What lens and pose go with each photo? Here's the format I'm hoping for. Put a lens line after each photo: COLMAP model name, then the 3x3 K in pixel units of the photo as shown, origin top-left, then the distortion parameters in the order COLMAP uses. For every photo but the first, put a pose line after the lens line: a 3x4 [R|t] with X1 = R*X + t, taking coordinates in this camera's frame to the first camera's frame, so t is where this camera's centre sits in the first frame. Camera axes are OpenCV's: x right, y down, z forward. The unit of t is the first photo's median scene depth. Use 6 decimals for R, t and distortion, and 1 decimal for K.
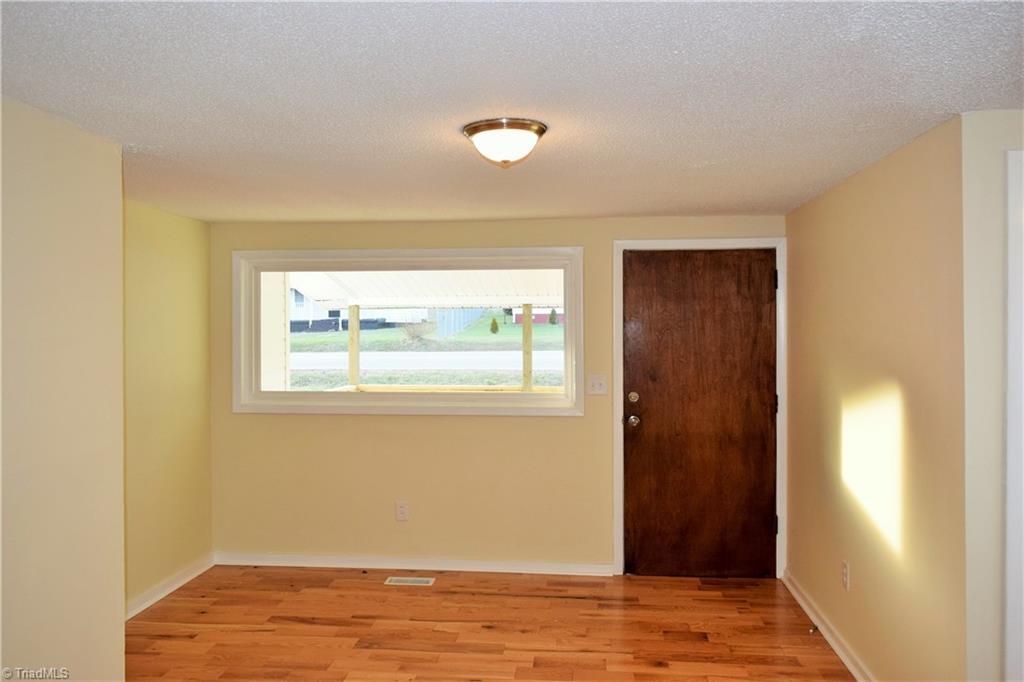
lens RADIAL K [[805.7, 0, 516.1], [0, 805.7, 330.3], [0, 0, 1]] dist [-0.015290, -0.001903]
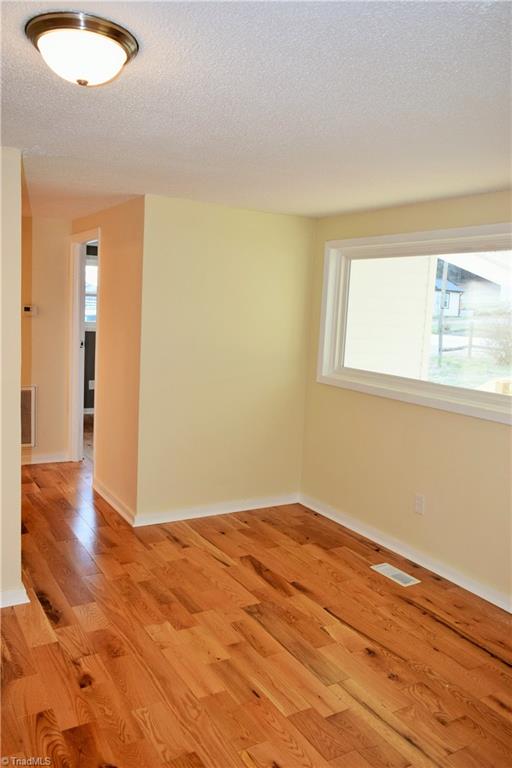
lens RADIAL K [[604.2, 0, 254.2], [0, 604.2, 384.3], [0, 0, 1]] dist [-0.015290, -0.001903]
pose [[0.589042, 0.131874, -0.797270, 0.353124], [-0.054370, 0.990827, 0.123720, 0.001740], [0.806271, -0.029529, 0.590809, 0.478676]]
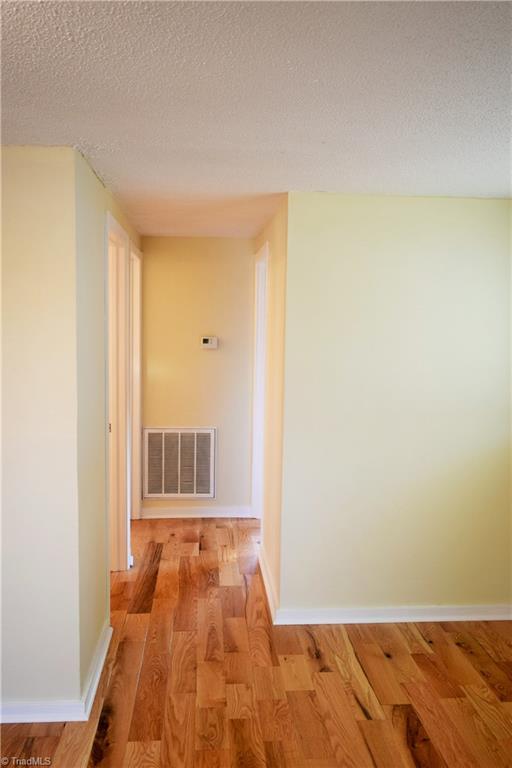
lens RADIAL K [[651.1, 0, 256.0], [0, 651.1, 384.0], [0, 0, 1]] dist [0.007243, -0.004228]
pose [[0.175527, 0.098089, -0.979576, 0.249897], [-0.025675, 0.995142, 0.095047, -0.008721], [0.984140, 0.008468, 0.177193, 0.713671]]
